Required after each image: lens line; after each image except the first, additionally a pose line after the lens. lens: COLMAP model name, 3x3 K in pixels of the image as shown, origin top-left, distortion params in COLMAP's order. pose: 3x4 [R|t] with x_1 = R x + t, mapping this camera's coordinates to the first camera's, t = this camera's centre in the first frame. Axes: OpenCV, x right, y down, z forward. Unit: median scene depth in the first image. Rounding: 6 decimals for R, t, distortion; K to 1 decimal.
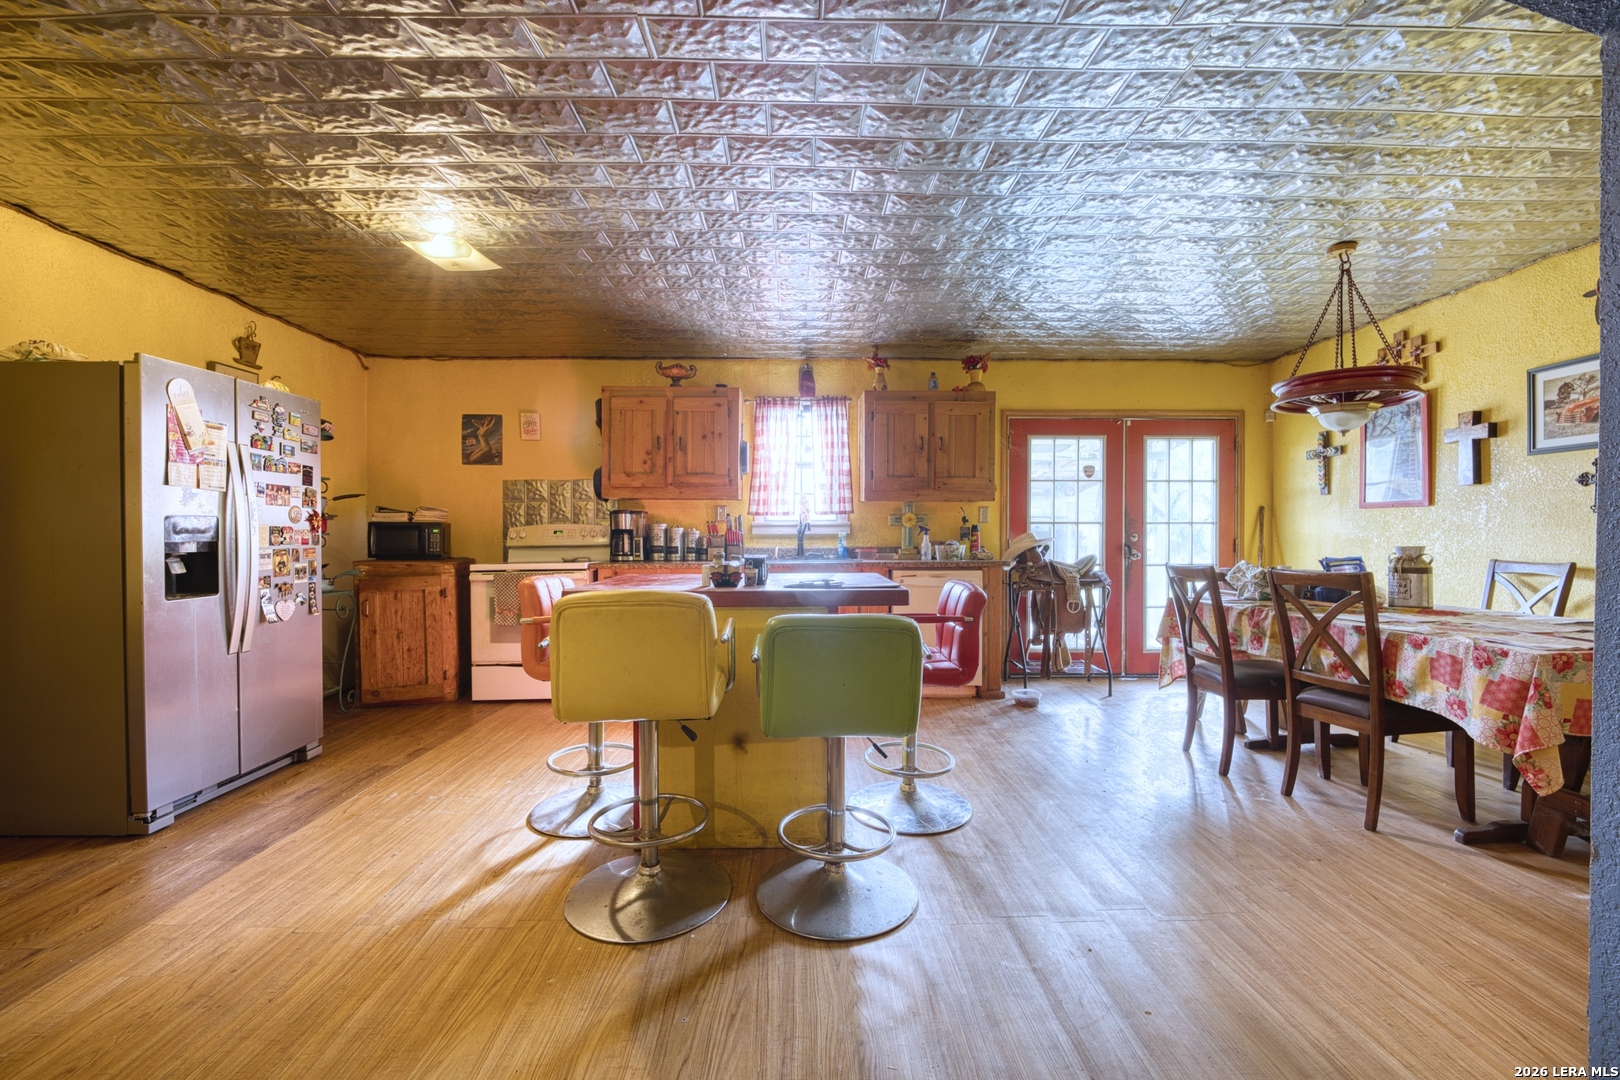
lens RADIAL K [[650.2, 0, 815.7], [0, 650.2, 537.3], [0, 0, 1]] dist [-0.016106, -0.000304]
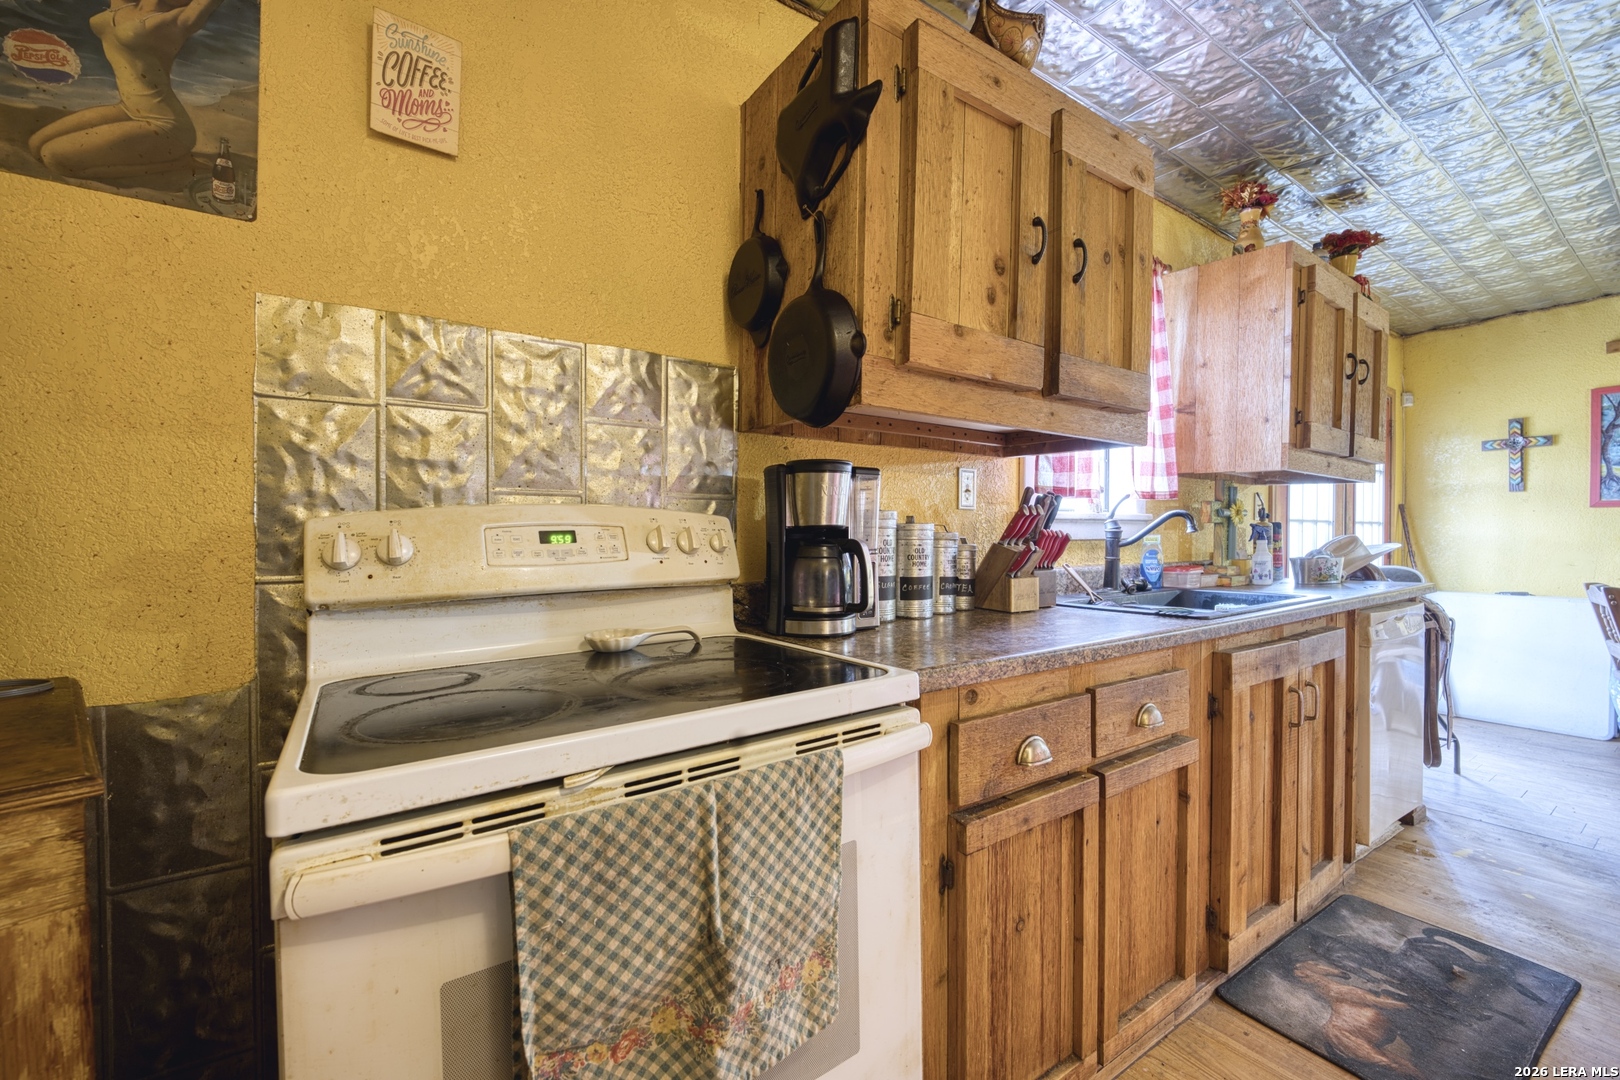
lens RADIAL K [[650.2, 0, 804.9], [0, 650.2, 539.3], [0, 0, 1]] dist [-0.016106, -0.000304]
pose [[0.838160, -0.005963, 0.545392, -0.451927], [0.004267, 0.999981, 0.004375, -0.007407], [-0.545408, -0.001339, 0.838170, 0.732481]]
